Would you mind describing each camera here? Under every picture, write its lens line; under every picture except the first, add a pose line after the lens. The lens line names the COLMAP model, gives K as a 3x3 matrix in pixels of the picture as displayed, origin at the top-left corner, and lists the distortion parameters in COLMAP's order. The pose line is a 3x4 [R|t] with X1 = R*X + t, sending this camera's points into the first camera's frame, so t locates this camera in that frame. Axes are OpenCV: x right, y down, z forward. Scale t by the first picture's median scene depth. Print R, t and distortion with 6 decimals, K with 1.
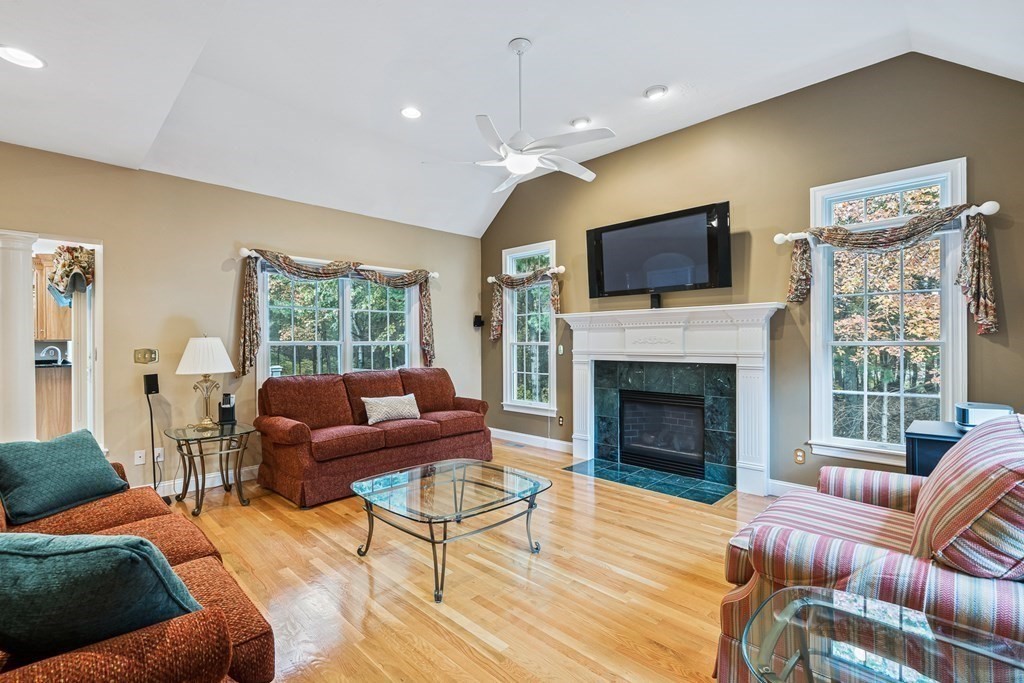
lens RADIAL K [[465.3, 0, 512.0], [0, 465.3, 341.5], [0, 0, 1]] dist [-0.001466, 0.000309]
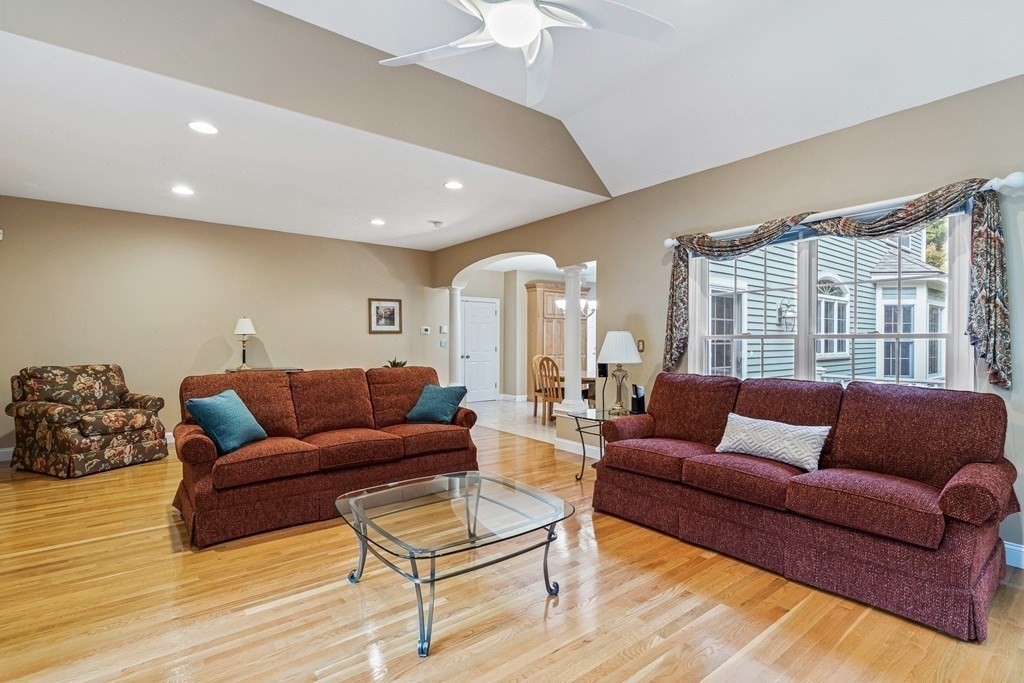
lens RADIAL K [[477.1, 0, 512.0], [0, 477.1, 341.5], [0, 0, 1]] dist [-0.000689, 0.000005]
pose [[-0.133988, 0.003564, -0.990977, 0.480420], [-0.000130, 0.999993, 0.003614, 0.010651], [0.990983, 0.000613, -0.133986, 0.846159]]
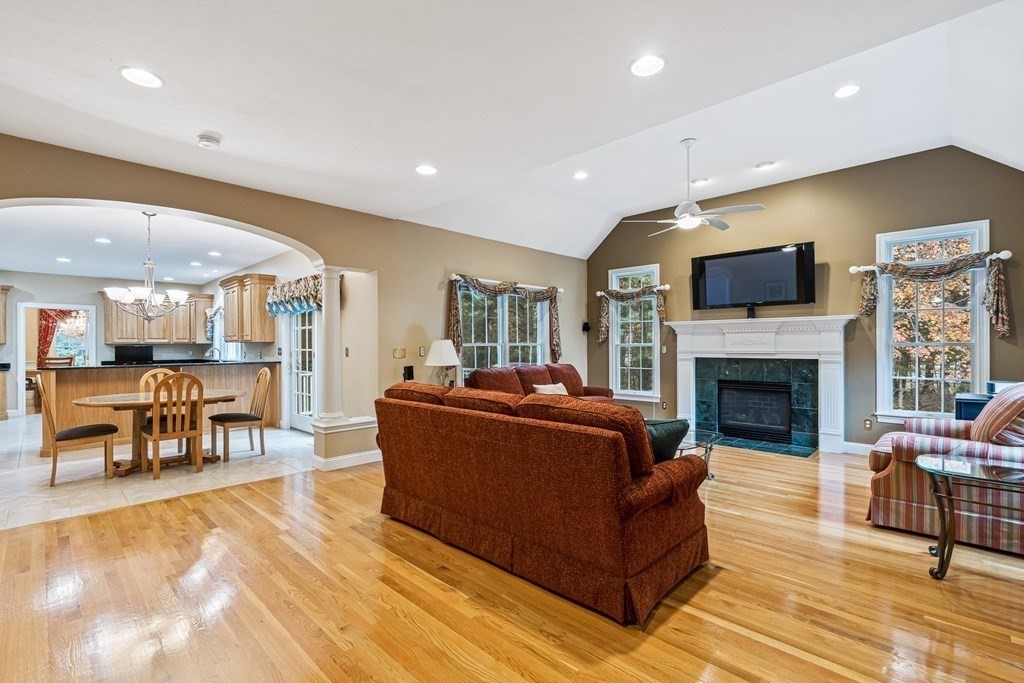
lens RADIAL K [[464.4, 0, 513.5], [0, 464.4, 345.4], [0, 0, 1]] dist [0.000417, 0.000115]
pose [[0.999976, 0.000627, 0.006874, -0.428453], [-0.000633, 0.999999, 0.000802, 0.007177], [-0.006874, -0.000806, 0.999976, -0.369220]]
